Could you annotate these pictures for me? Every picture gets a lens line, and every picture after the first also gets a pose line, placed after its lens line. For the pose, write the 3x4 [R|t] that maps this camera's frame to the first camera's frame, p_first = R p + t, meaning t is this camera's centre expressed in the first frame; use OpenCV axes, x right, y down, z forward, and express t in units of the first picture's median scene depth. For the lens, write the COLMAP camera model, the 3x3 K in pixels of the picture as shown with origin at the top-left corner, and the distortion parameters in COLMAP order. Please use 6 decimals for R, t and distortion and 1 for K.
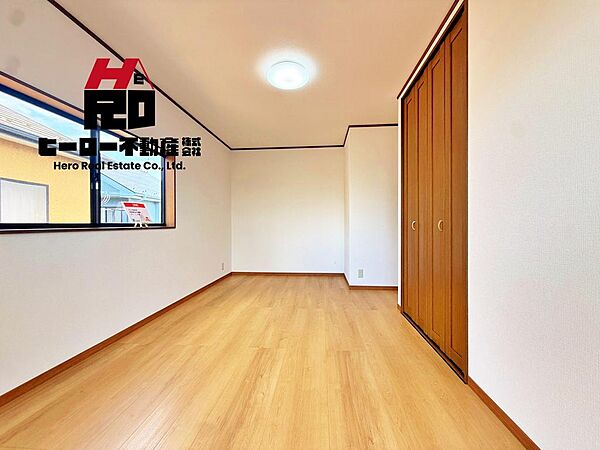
lens RADIAL K [[240.5, 0, 298.8], [0, 240.5, 224.7], [0, 0, 1]] dist [-0.000708, -0.000240]
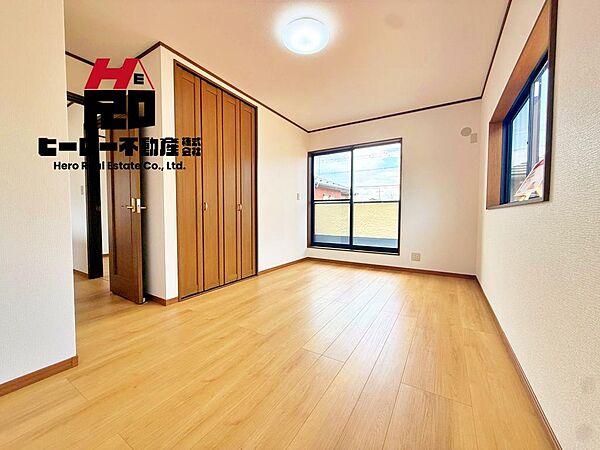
lens RADIAL K [[240.5, 0, 298.8], [0, 240.5, 224.7], [0, 0, 1]] dist [-0.000708, -0.000240]
pose [[-0.897379, -0.017993, 0.440894, -0.397637], [0.000377, 0.999137, 0.041542, 0.039388], [-0.441260, 0.037445, -0.896597, 1.708263]]
